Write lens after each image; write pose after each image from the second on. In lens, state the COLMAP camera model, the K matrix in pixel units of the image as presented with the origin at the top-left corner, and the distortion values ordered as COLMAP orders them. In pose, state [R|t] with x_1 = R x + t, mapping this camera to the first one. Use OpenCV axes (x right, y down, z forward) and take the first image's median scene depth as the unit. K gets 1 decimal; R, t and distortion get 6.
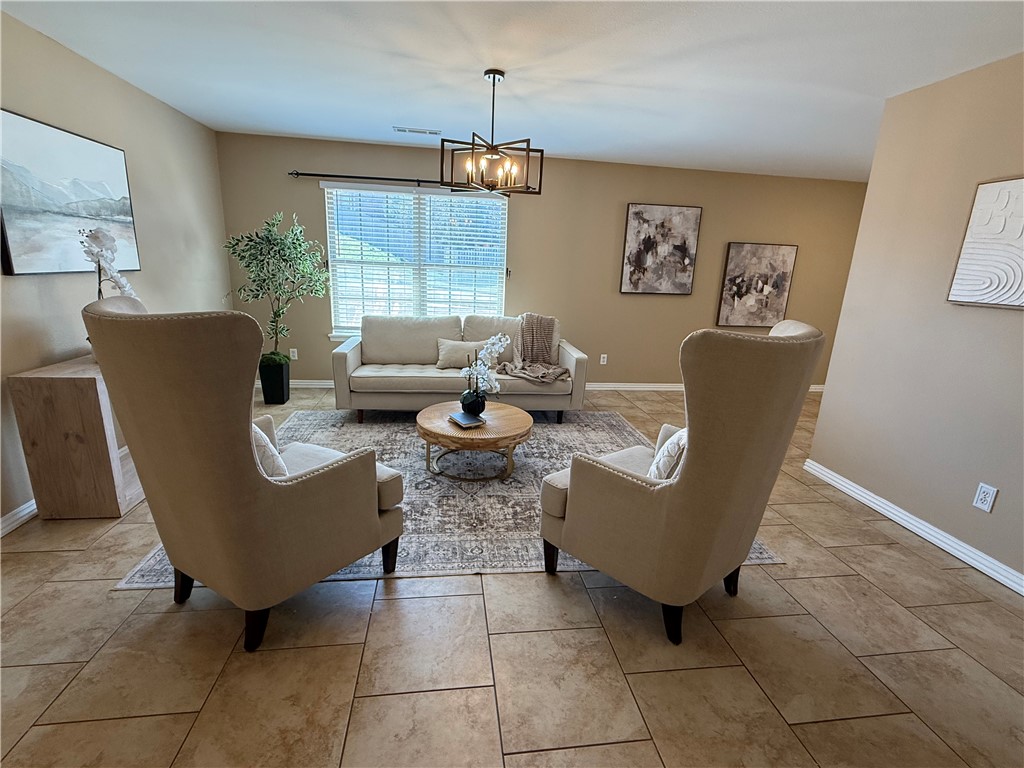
lens RADIAL K [[477.2, 0, 508.8], [0, 477.2, 386.5], [0, 0, 1]] dist [0.001555, 0.000007]
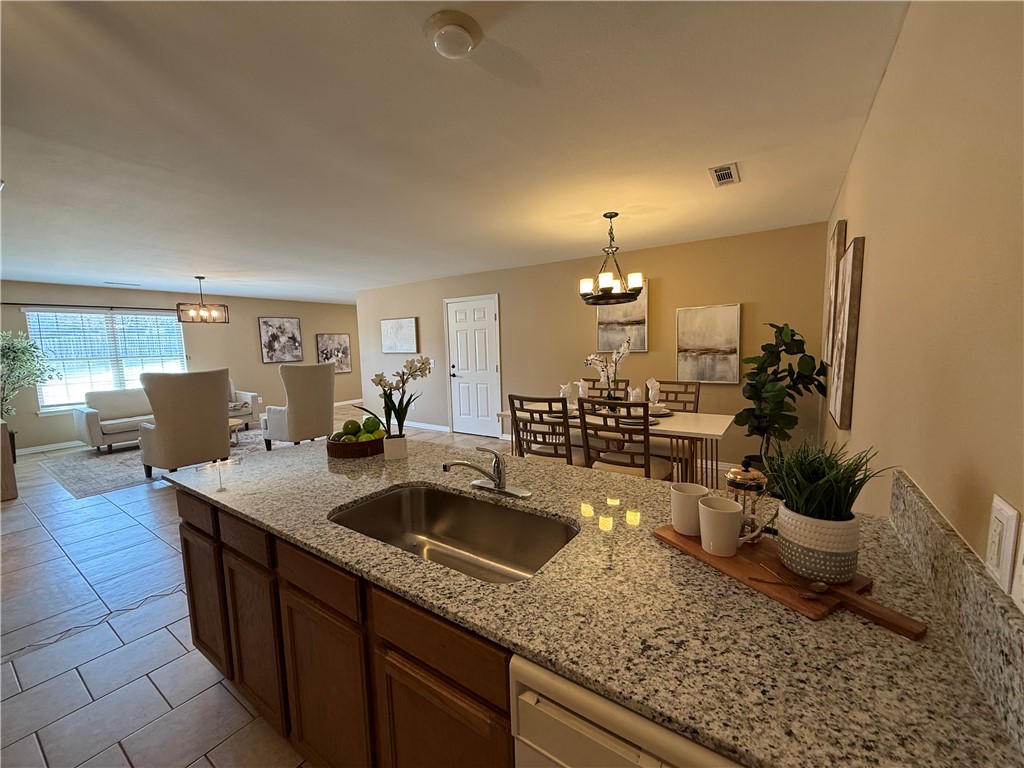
lens RADIAL K [[409.0, 0, 507.4], [0, 409.0, 385.3], [0, 0, 1]] dist [-0.004084, 0.000792]
pose [[0.686897, -0.134992, 0.714108, -0.265837], [0.227586, 0.973130, -0.034957, 0.164424], [-0.690201, 0.186533, 0.699163, -0.772273]]
